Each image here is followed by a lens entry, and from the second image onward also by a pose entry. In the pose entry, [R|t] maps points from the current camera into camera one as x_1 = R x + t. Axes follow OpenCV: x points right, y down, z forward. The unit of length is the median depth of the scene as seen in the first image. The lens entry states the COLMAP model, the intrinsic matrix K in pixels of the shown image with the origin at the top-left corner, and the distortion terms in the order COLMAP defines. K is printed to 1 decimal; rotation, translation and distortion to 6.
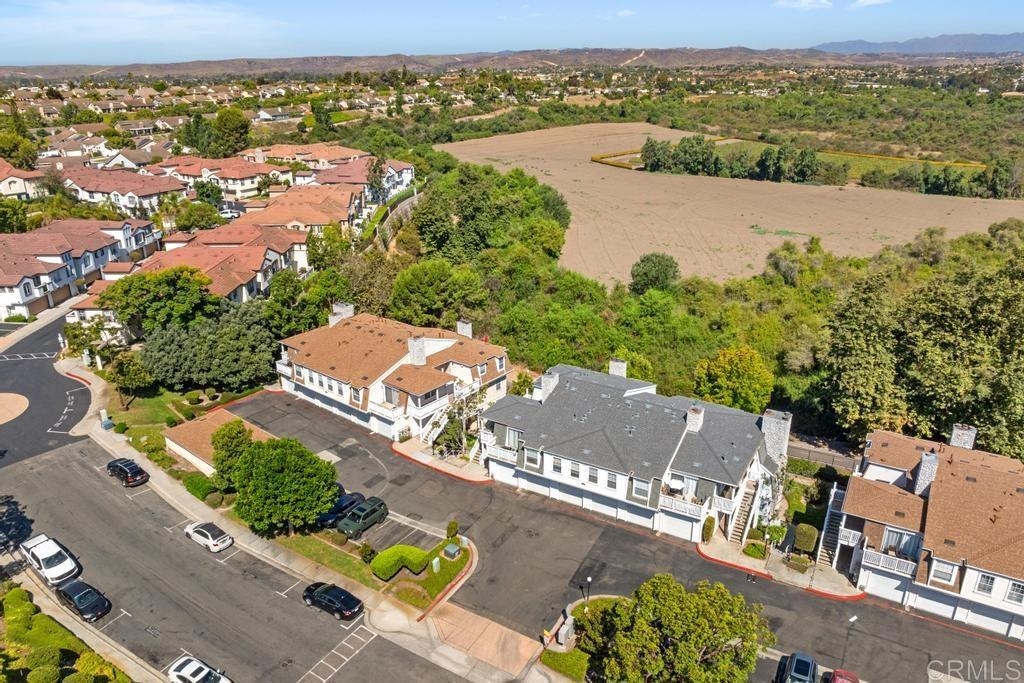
lens RADIAL K [[715.2, 0, 525.6], [0, 715.2, 339.6], [0, 0, 1]] dist [-0.040758, -0.003668]
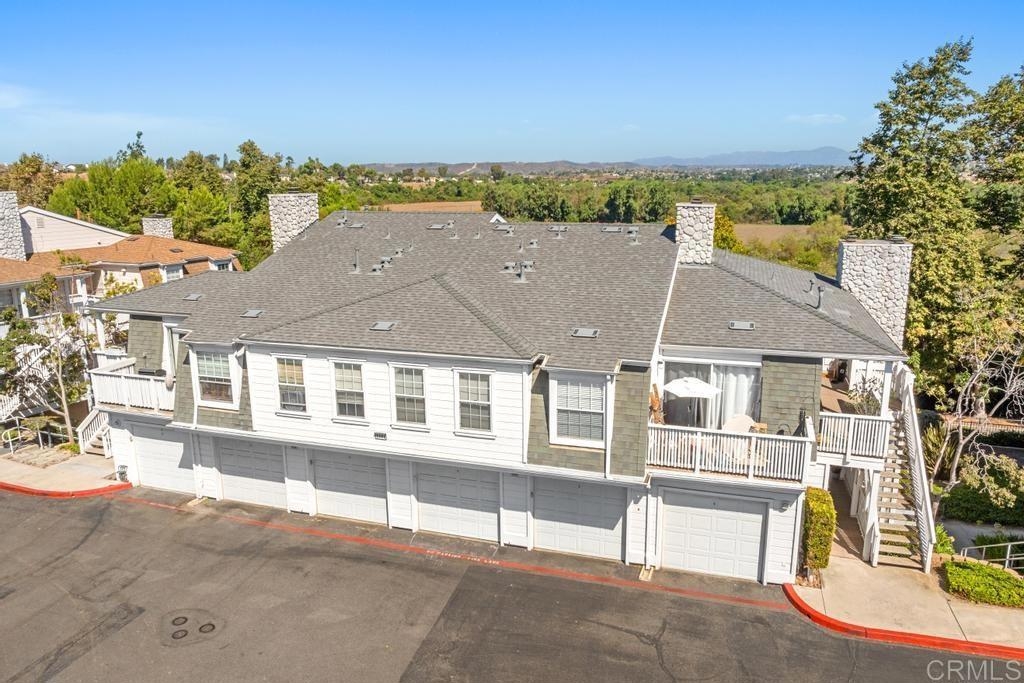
lens RADIAL K [[711.0, 0, 512.0], [0, 711.0, 341.5], [0, 0, 1]] dist [-0.024453, -0.004158]
pose [[0.979537, -0.055927, 0.193339, 0.074000], [0.083496, 0.986973, -0.137524, 0.194225], [-0.183129, 0.150853, 0.971446, 0.647109]]
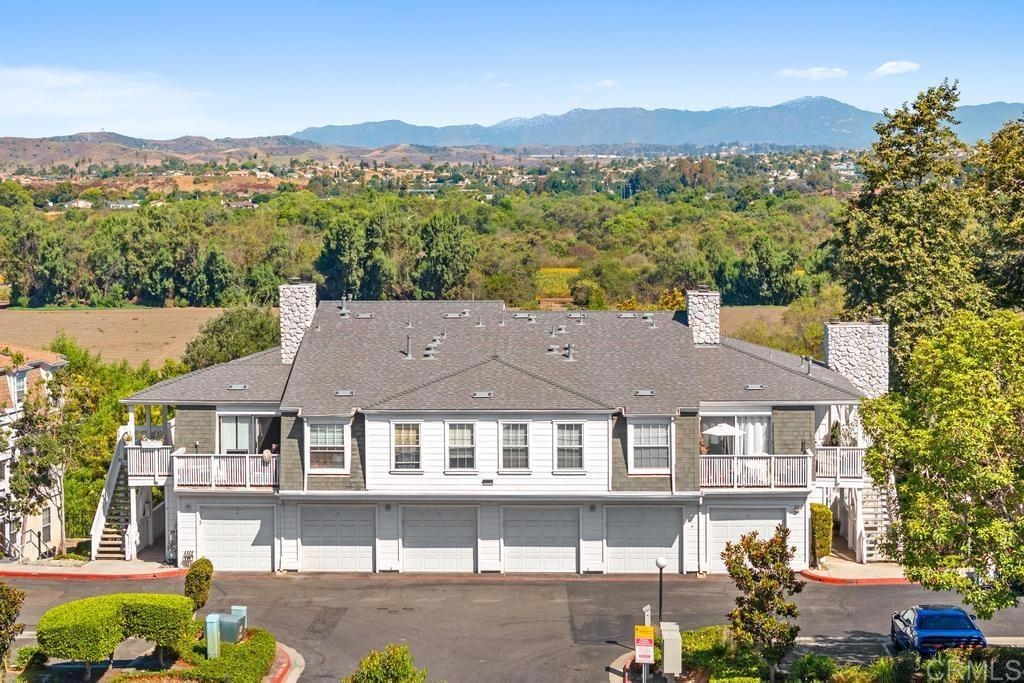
lens RADIAL K [[2083.9, 0, 512.0], [0, 2083.9, 341.5], [0, 0, 1]] dist [-0.040595, -0.113288]
pose [[0.892491, -0.043517, 0.448962, -0.360782], [0.171485, 0.953334, -0.248490, 0.374452], [-0.417197, 0.298766, 0.858304, 0.045727]]
